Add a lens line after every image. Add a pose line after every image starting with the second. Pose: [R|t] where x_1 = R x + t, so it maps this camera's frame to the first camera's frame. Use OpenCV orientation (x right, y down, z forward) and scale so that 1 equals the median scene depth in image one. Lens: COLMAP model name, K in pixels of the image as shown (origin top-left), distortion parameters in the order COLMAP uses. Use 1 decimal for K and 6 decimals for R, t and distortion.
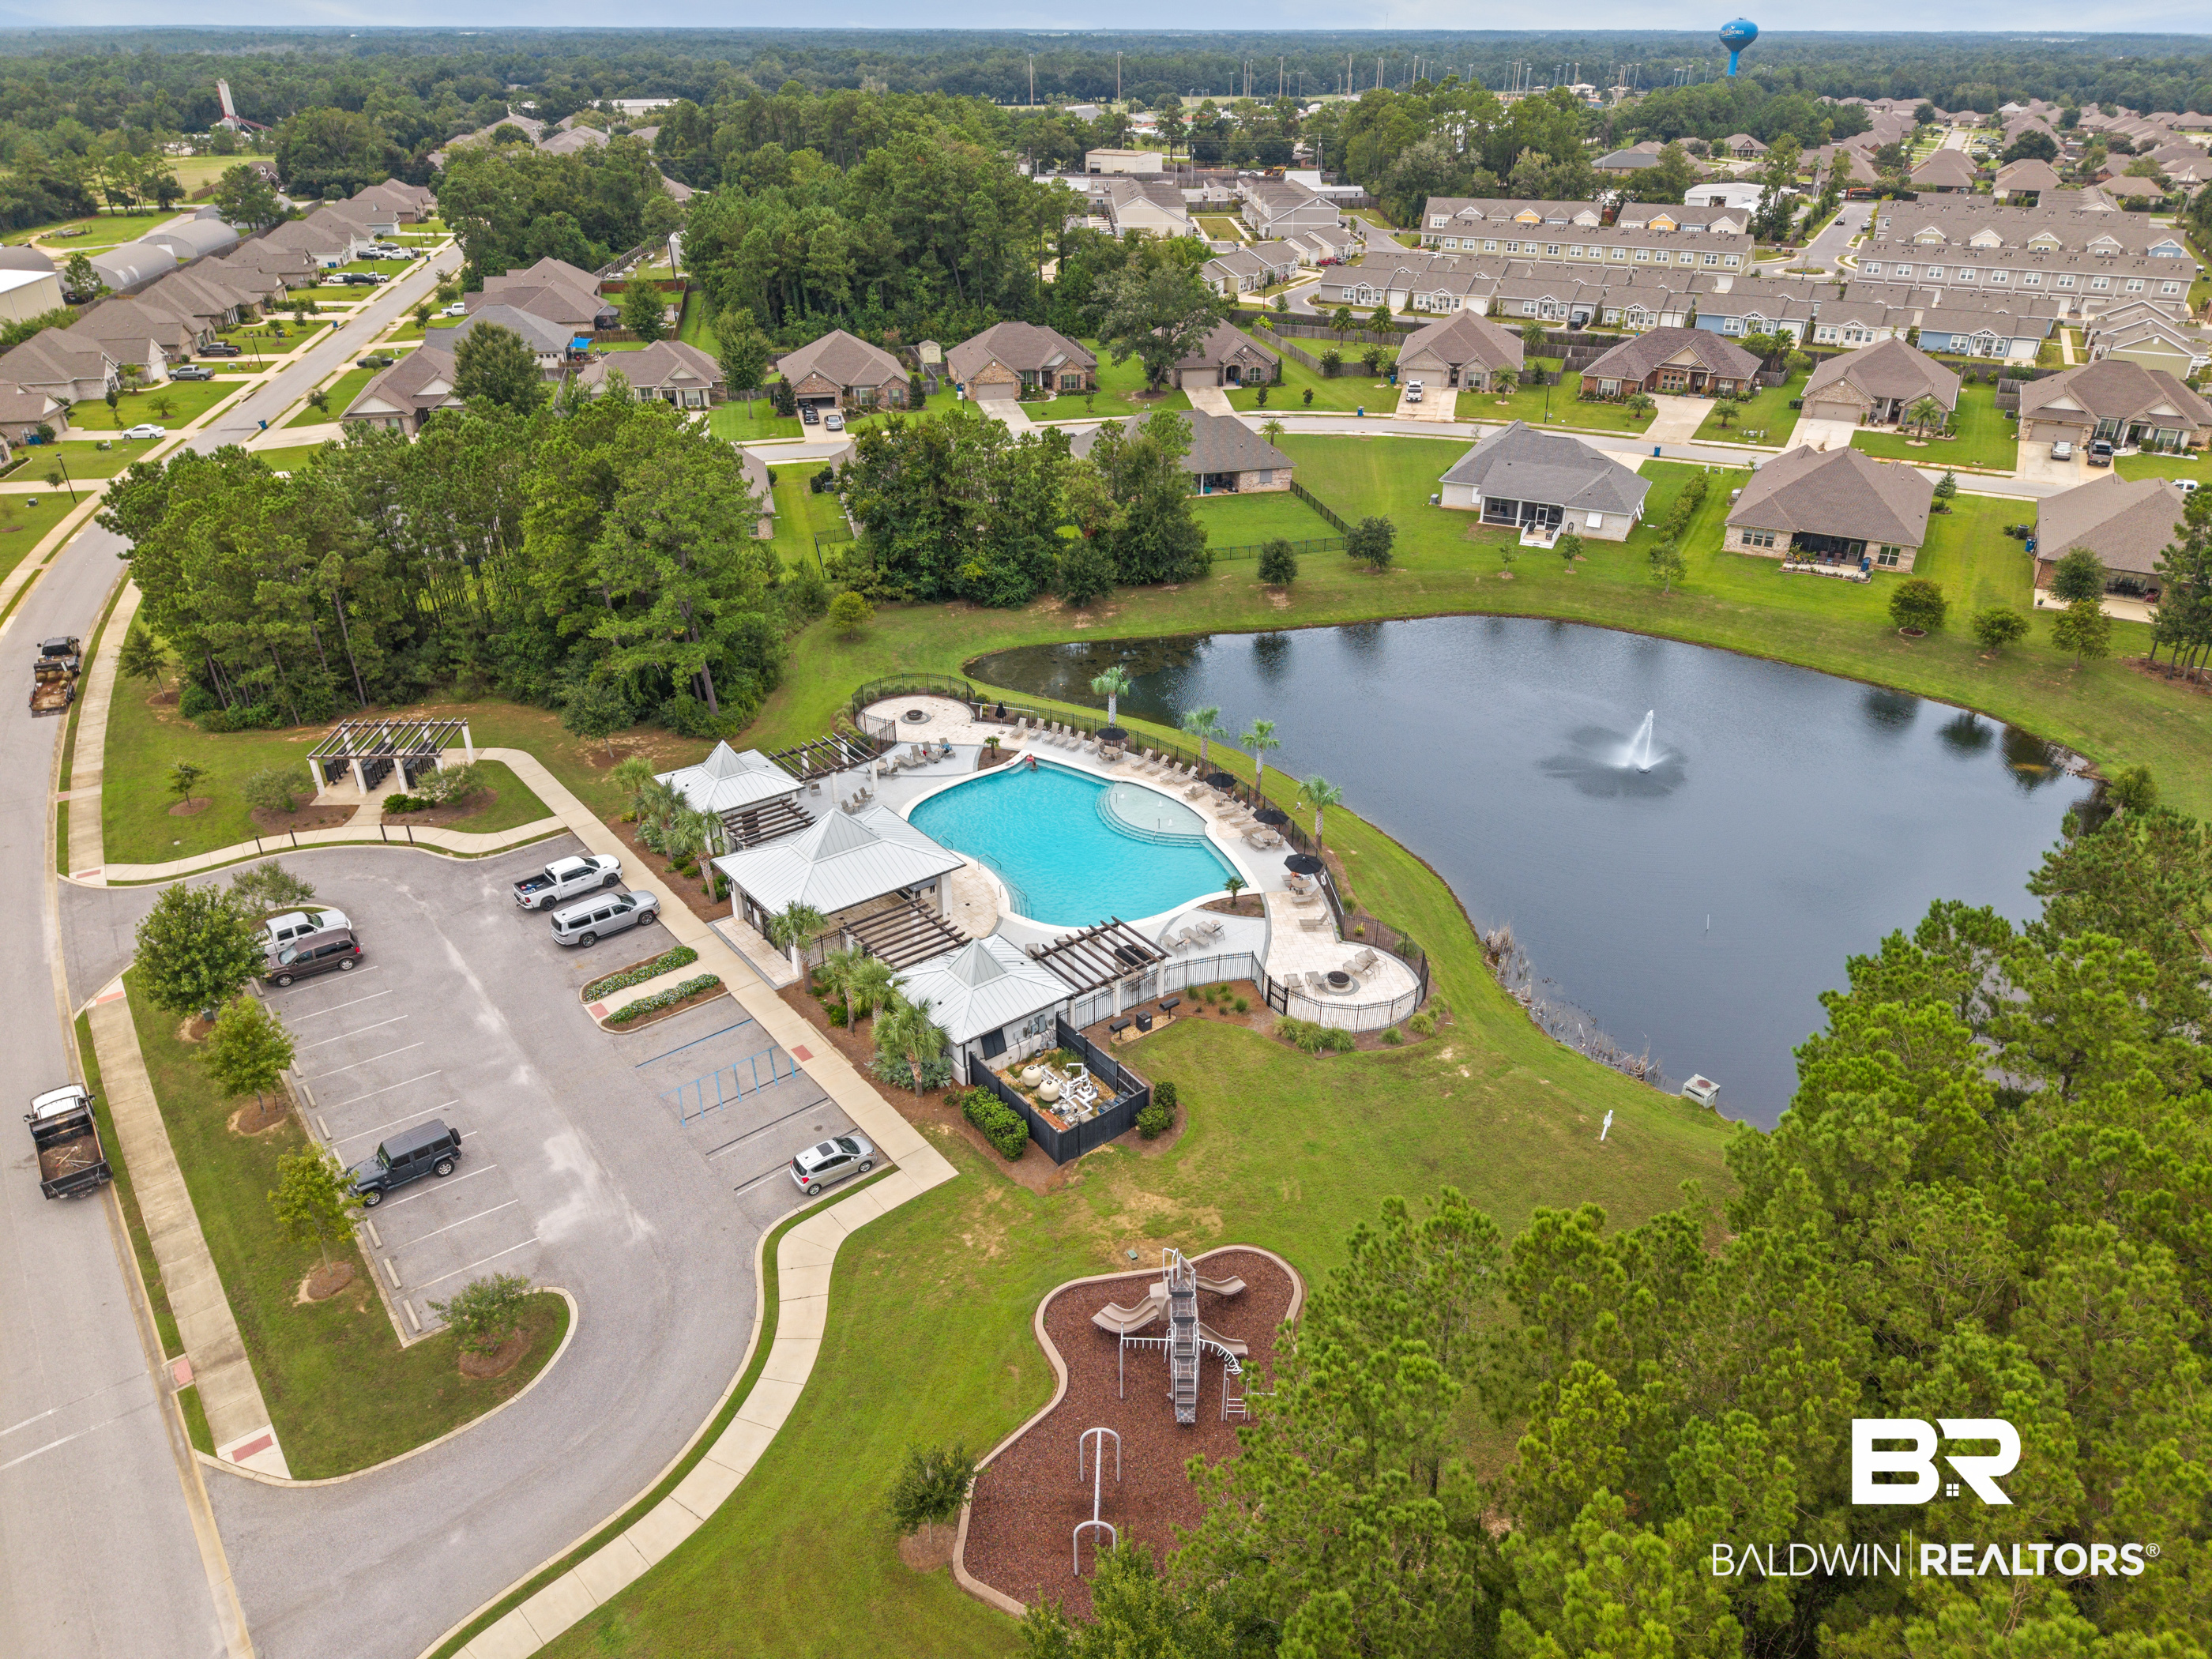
lens RADIAL K [[1463.9, 0, 1092.6], [0, 1463.9, 826.6], [0, 0, 1]] dist [0.040408, -0.051125]
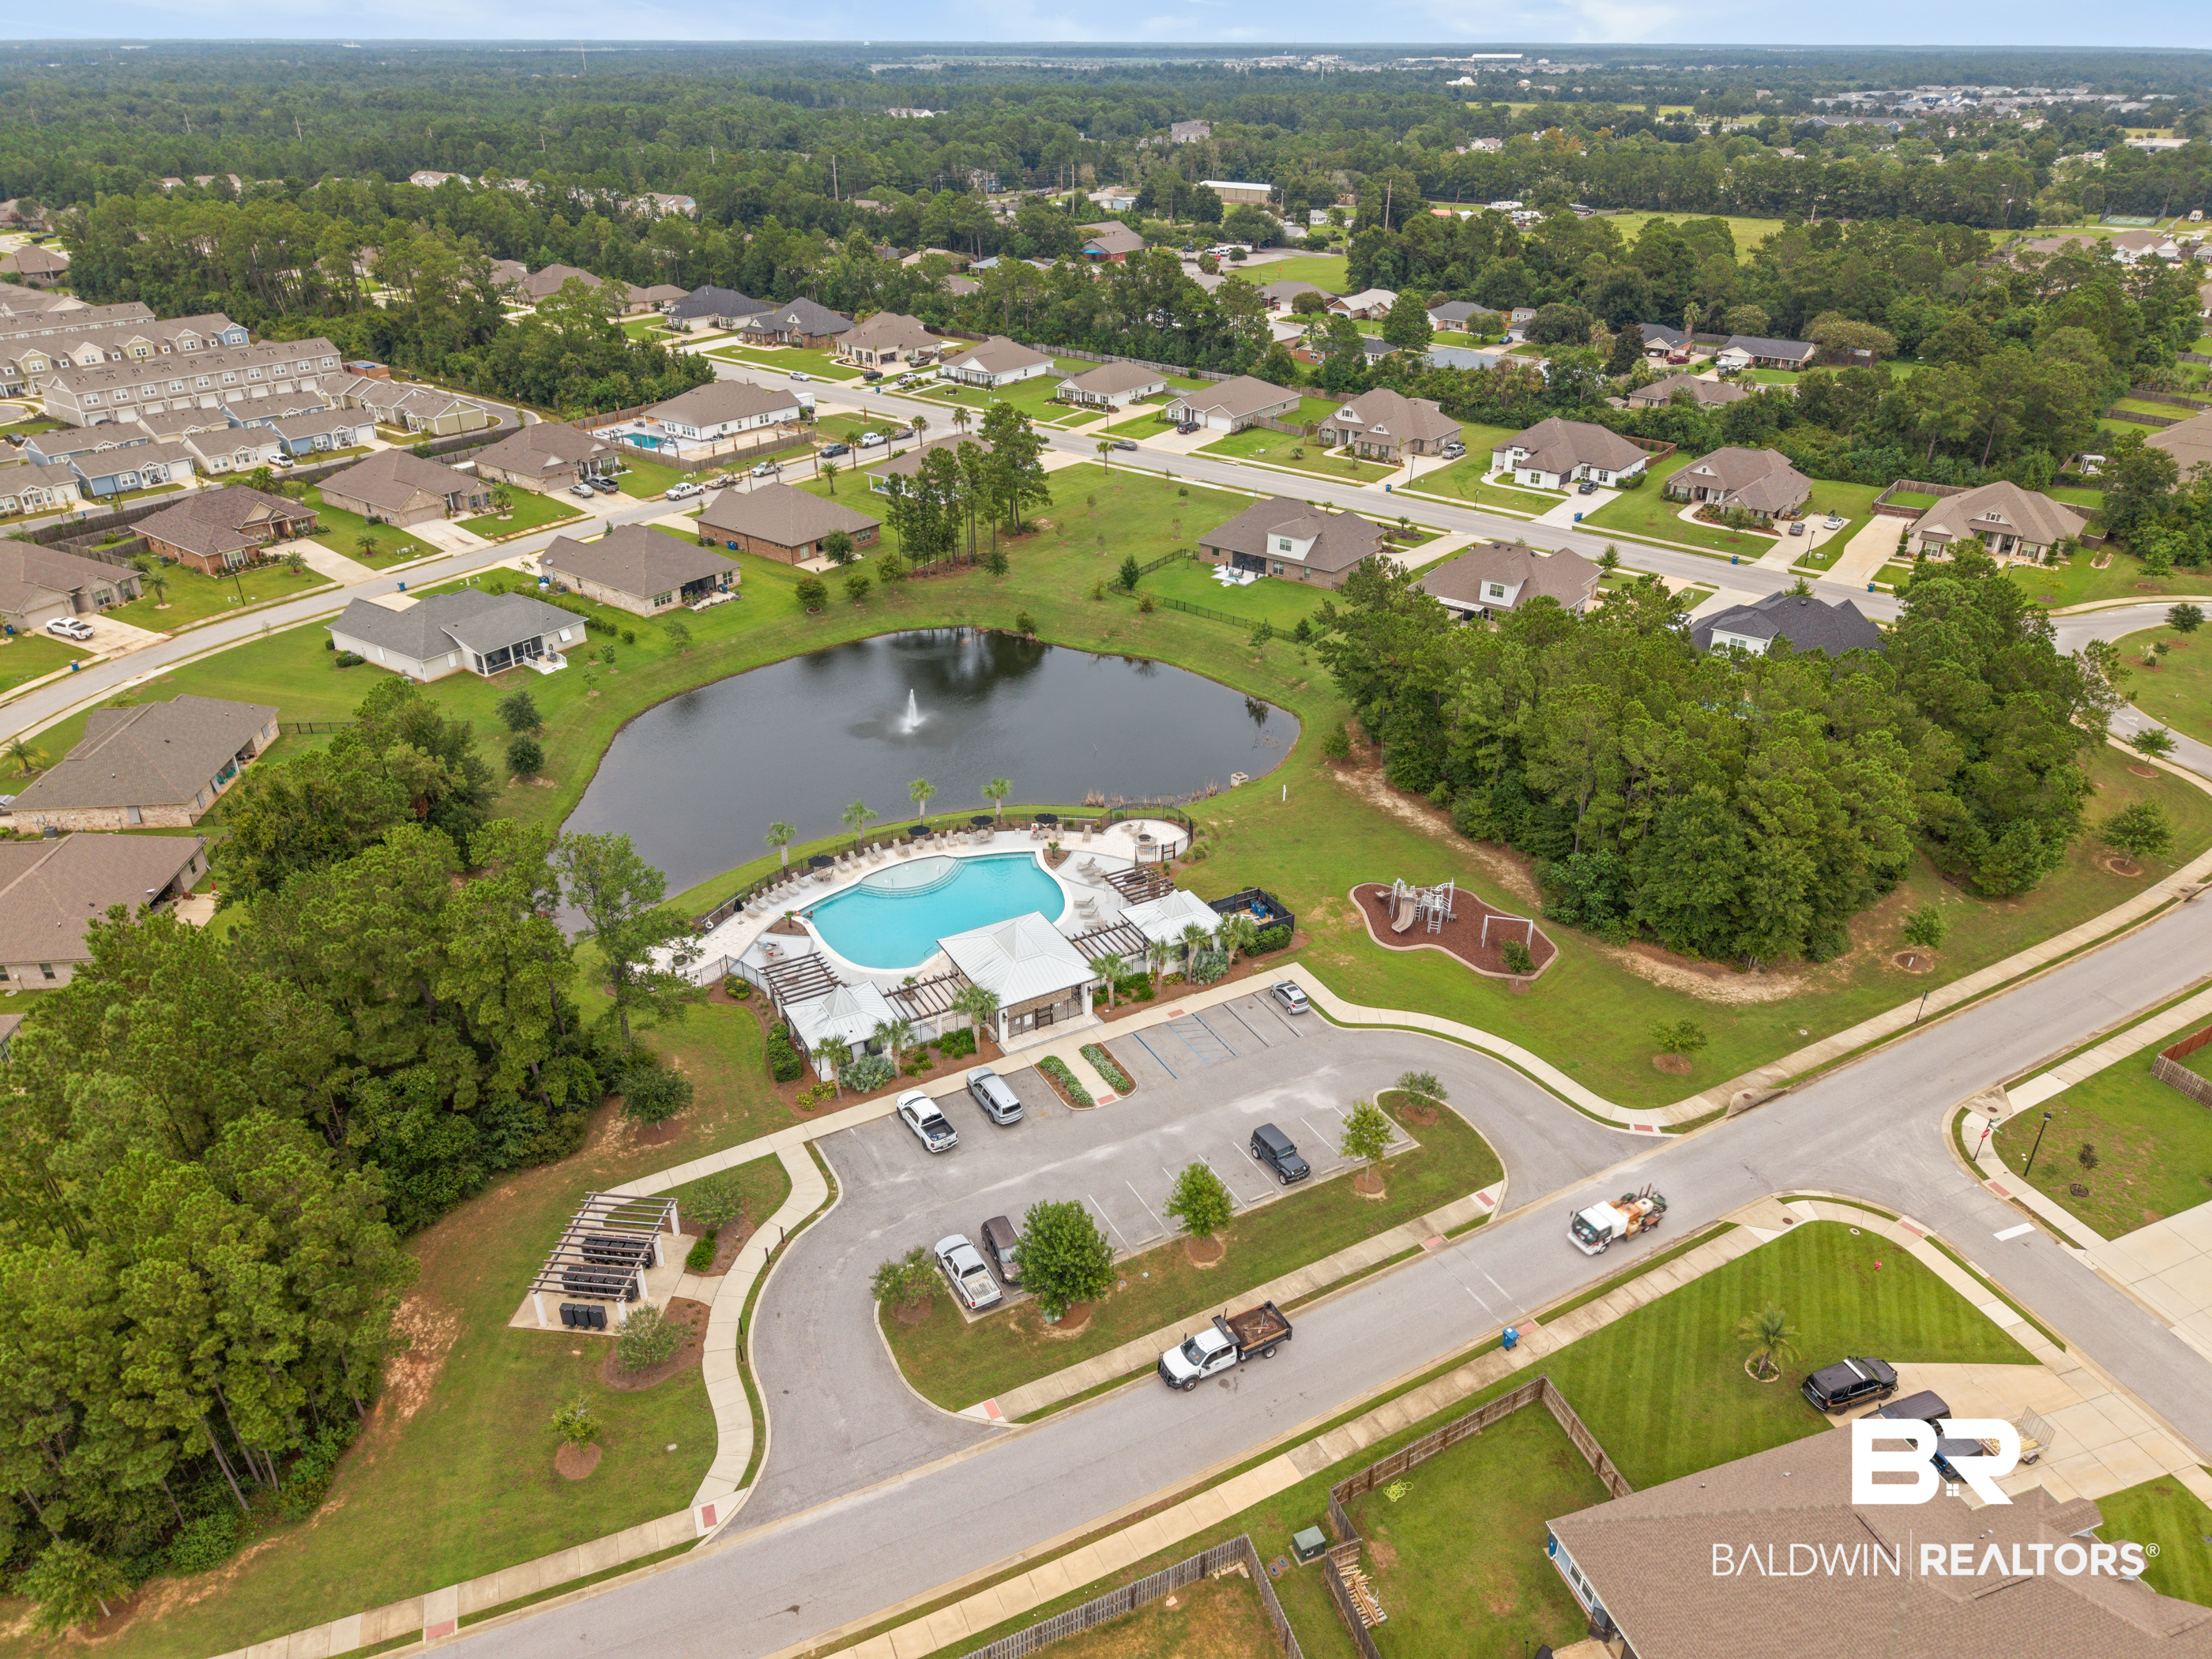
lens RADIAL K [[1470.5, 0, 1106.0], [0, 1470.5, 829.5], [0, 0, 1]] dist [0.024004, -0.024726]
pose [[0.154241, -0.466295, 0.871079, -1.189803], [0.470950, 0.809730, 0.350063, -0.471275], [-0.868571, 0.356240, 0.344495, 0.369884]]
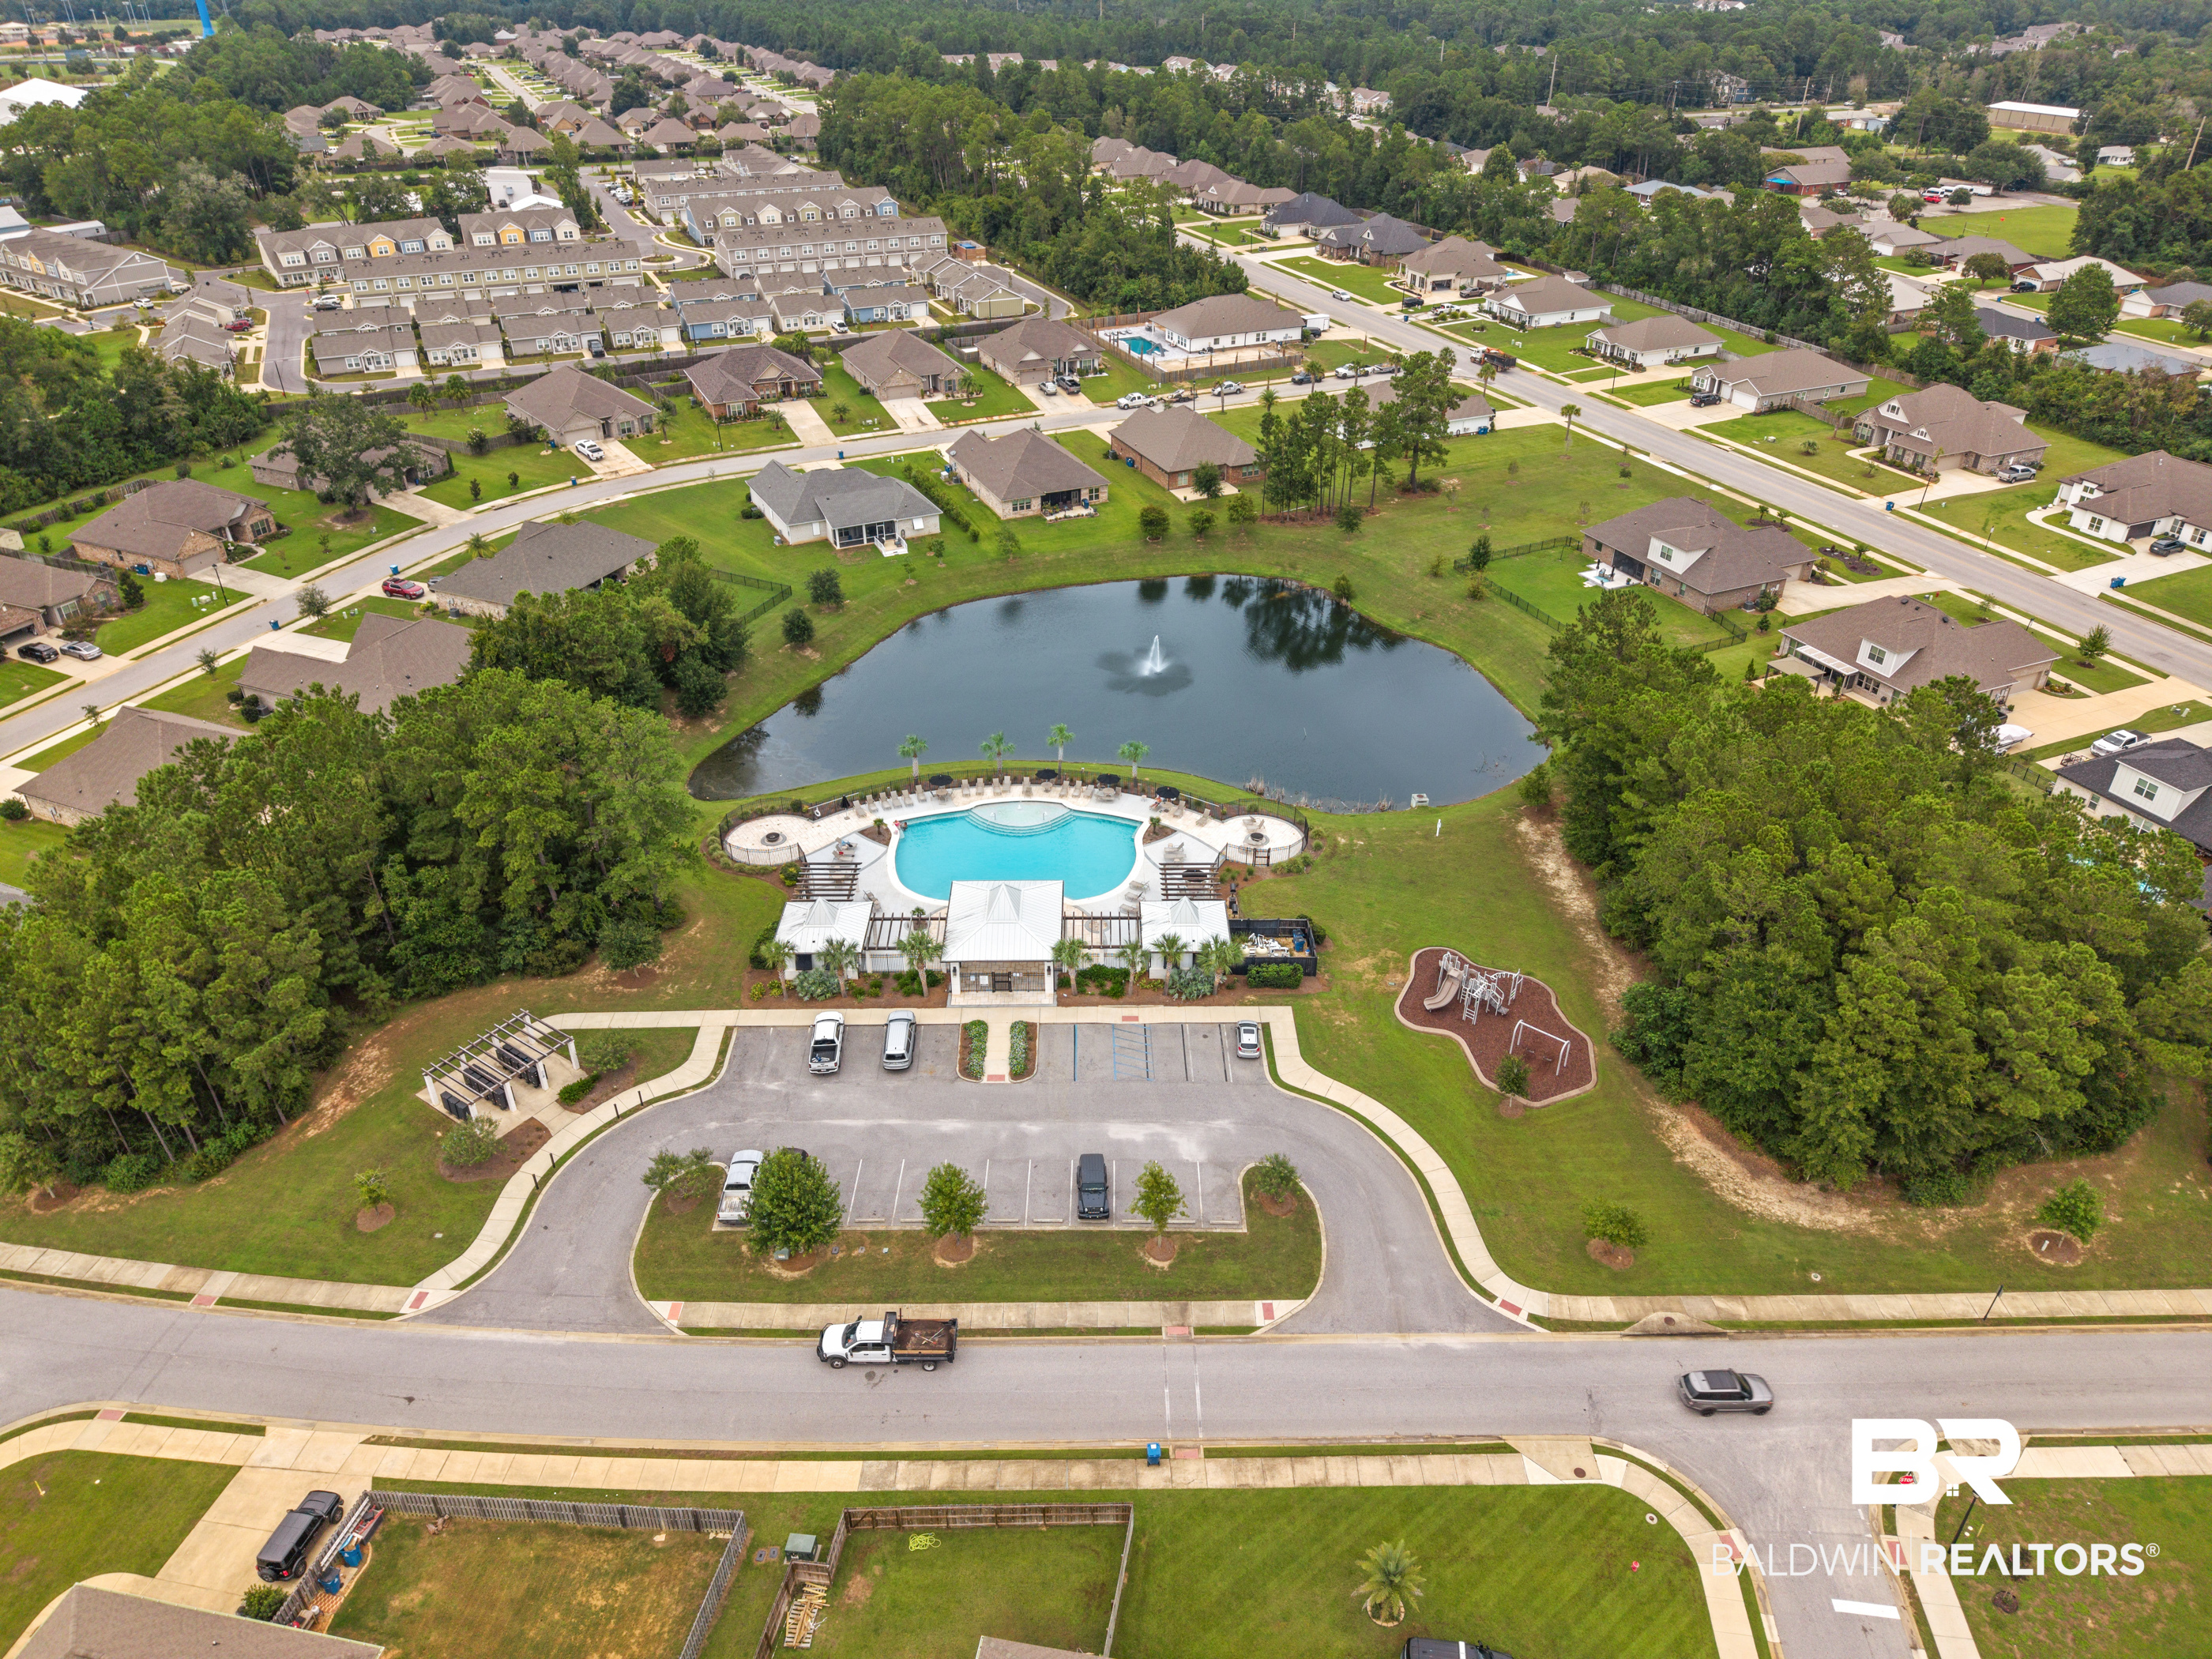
lens RADIAL K [[1470.5, 0, 1106.0], [0, 1470.5, 829.5], [0, 0, 1]] dist [0.024004, -0.024726]
pose [[0.605038, -0.418182, 0.677535, -0.934654], [0.378981, 0.899641, 0.216839, -0.290413], [-0.700217, 0.125577, 0.702800, -0.058815]]
